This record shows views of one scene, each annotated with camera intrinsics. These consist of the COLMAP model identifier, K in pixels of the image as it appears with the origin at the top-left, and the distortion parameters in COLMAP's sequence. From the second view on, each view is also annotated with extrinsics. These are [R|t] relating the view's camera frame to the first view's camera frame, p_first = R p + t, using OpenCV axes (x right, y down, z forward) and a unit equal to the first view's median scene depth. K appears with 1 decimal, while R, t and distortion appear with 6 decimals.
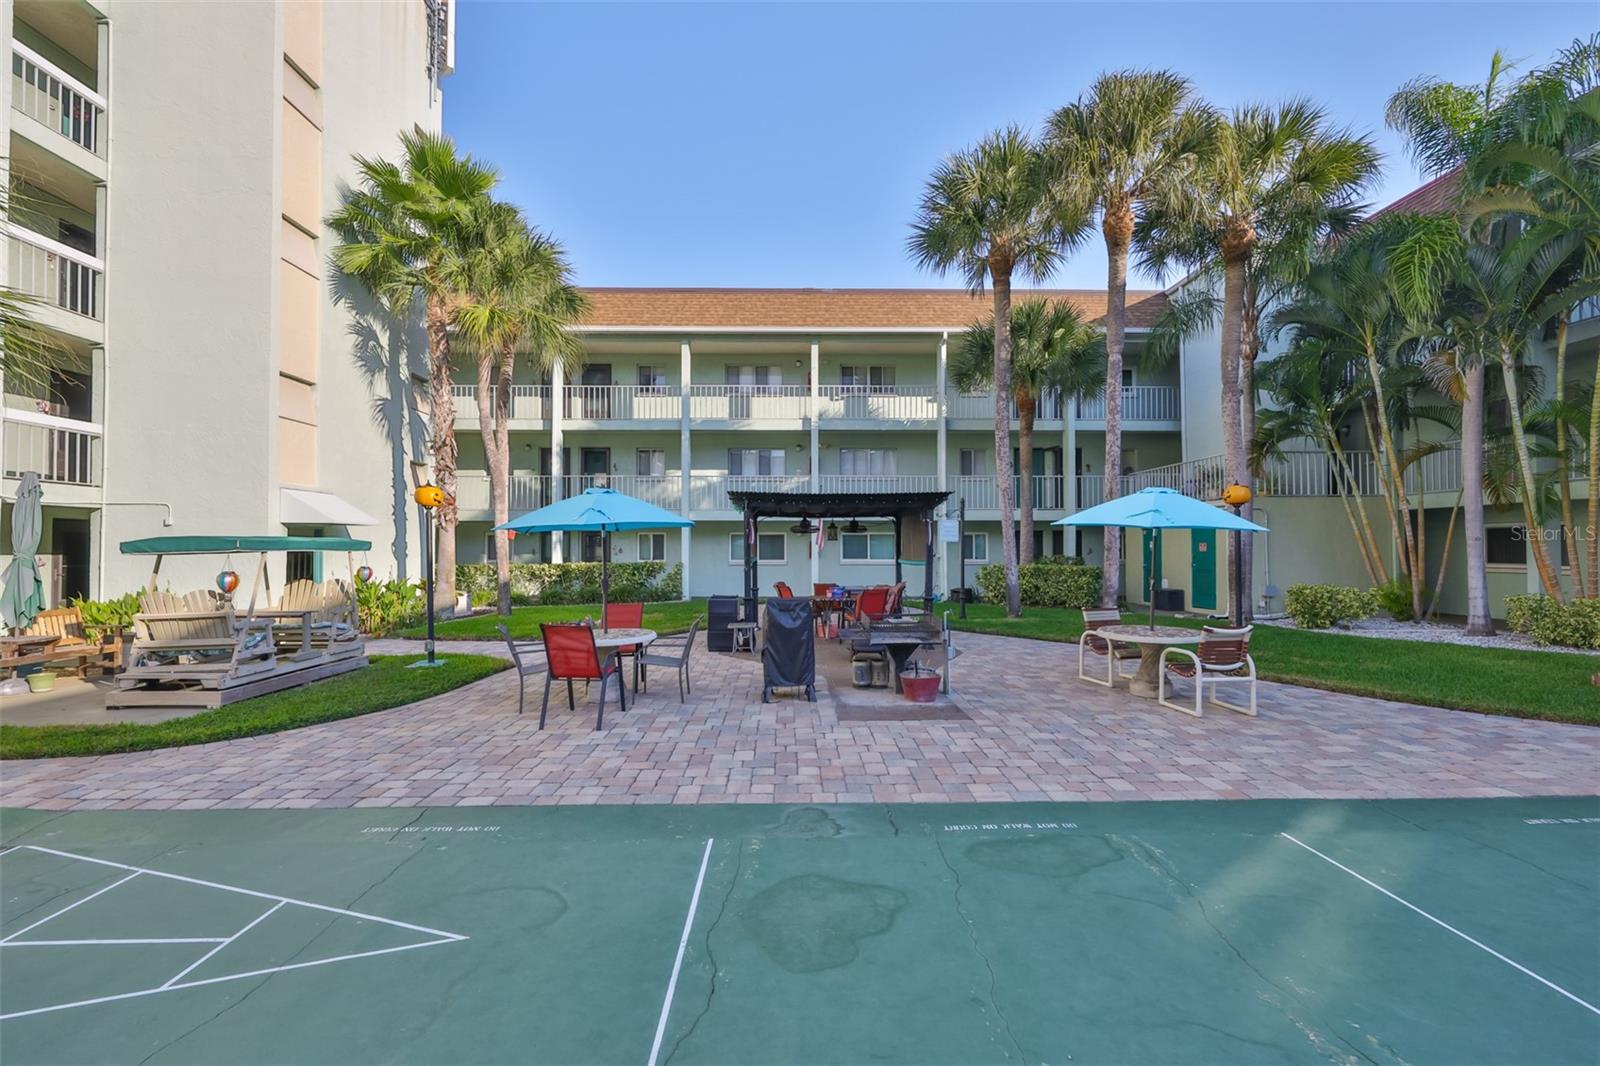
lens RADIAL K [[667.9, 0, 798.5], [0, 667.9, 533.5], [0, 0, 1]] dist [-0.000648, 0.000321]
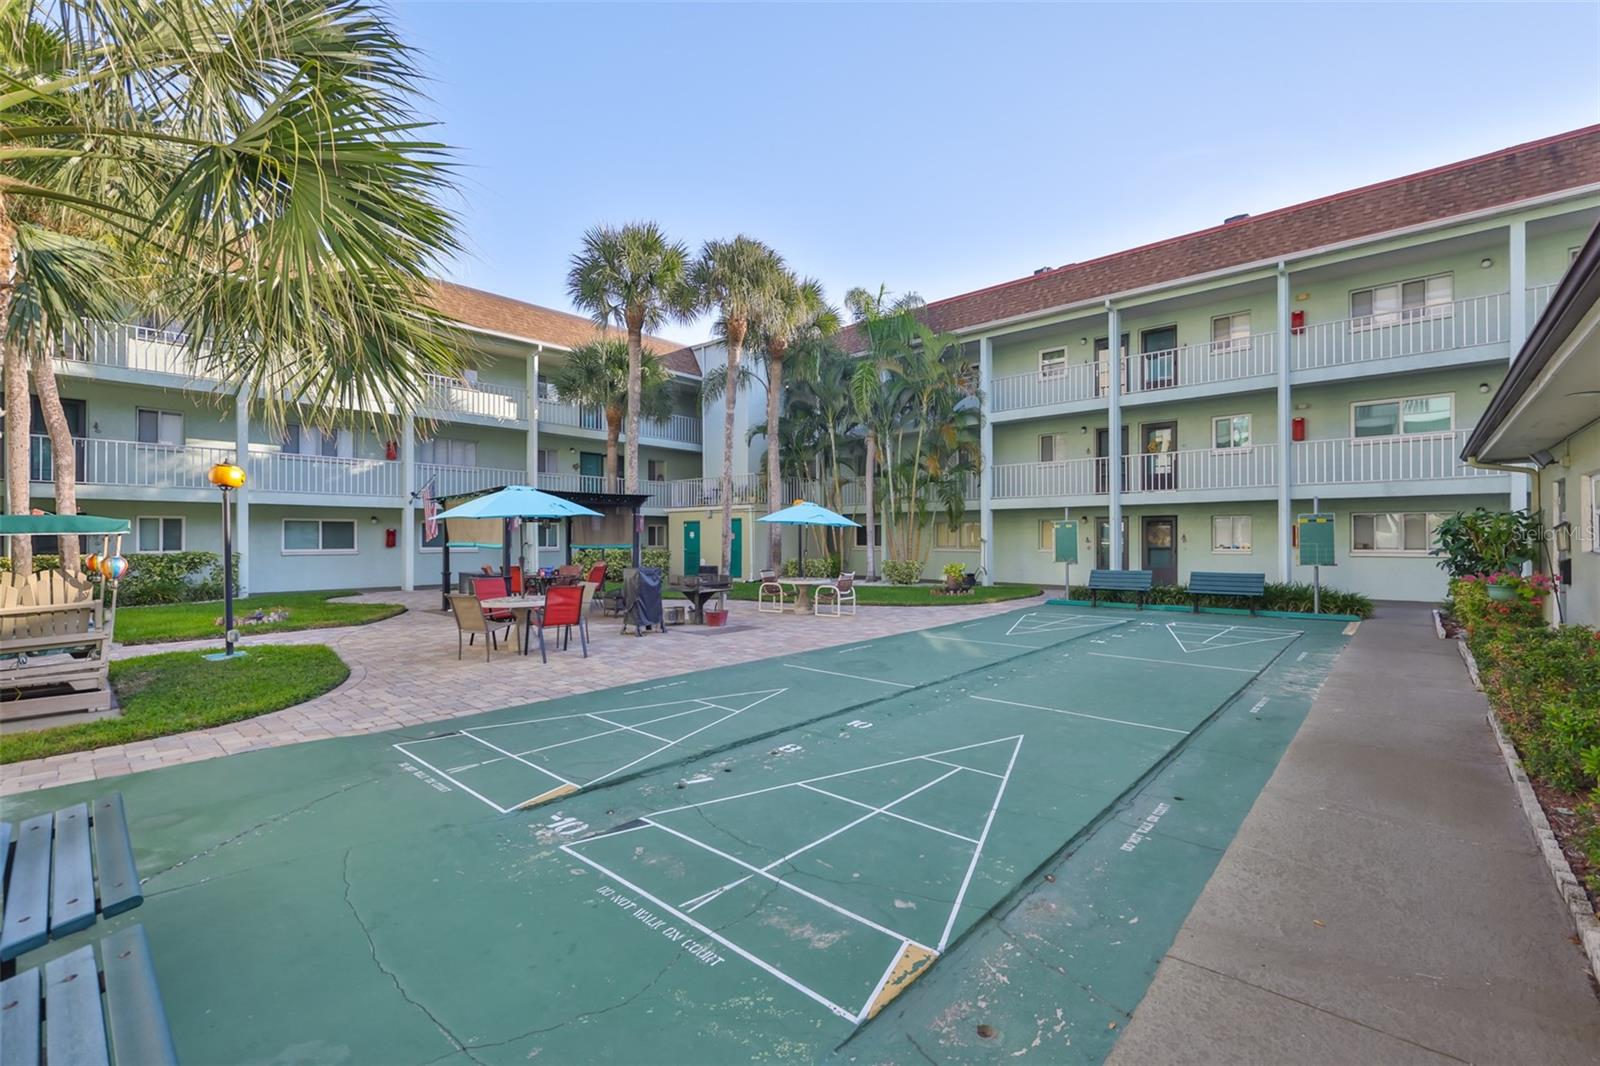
lens RADIAL K [[678.0, 0, 789.5], [0, 678.0, 526.4], [0, 0, 1]] dist [-0.002220, -0.000018]
pose [[0.686924, 0.013386, 0.726606, -0.444977], [-0.015432, 0.999874, -0.003831, 0.003765], [-0.726565, -0.008581, 0.687044, -0.133642]]
